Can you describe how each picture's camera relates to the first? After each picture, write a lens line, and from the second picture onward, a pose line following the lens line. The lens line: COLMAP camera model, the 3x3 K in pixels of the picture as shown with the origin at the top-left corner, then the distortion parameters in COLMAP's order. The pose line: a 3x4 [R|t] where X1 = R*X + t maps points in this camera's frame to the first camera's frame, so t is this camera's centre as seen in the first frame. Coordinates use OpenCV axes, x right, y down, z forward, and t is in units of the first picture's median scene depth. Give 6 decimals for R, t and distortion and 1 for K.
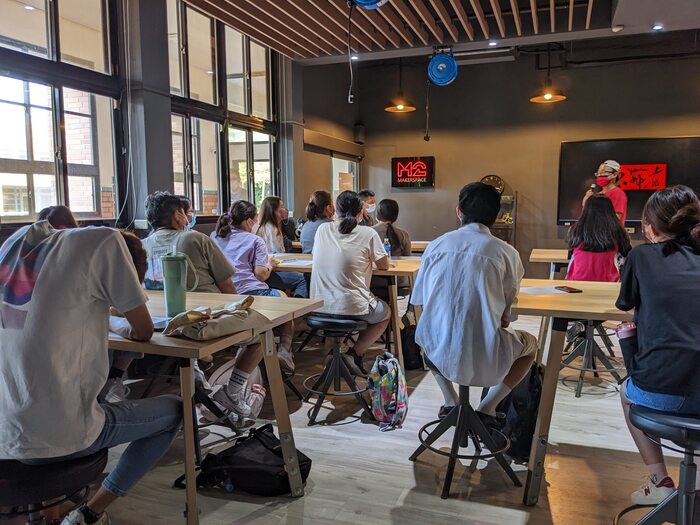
lens RADIAL K [[550.4, 0, 355.6], [0, 550.4, 262.8], [0, 0, 1]] dist [0.065237, -0.094655]
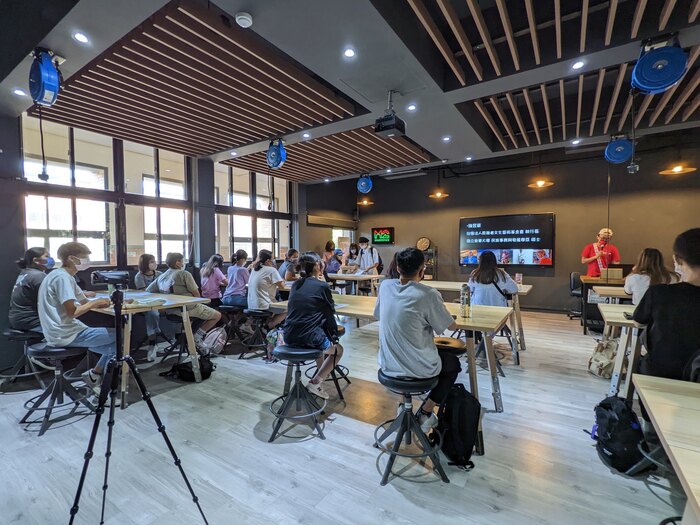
lens RADIAL K [[337.7, 0, 348.6], [0, 337.7, 263.2], [0, 0, 1]] dist [-0.001753, 0.000772]
pose [[0.972722, 0.004586, -0.231930, 0.391943], [-0.020569, 0.997571, -0.066545, -0.001342], [0.231062, 0.069500, 0.970454, -0.128960]]
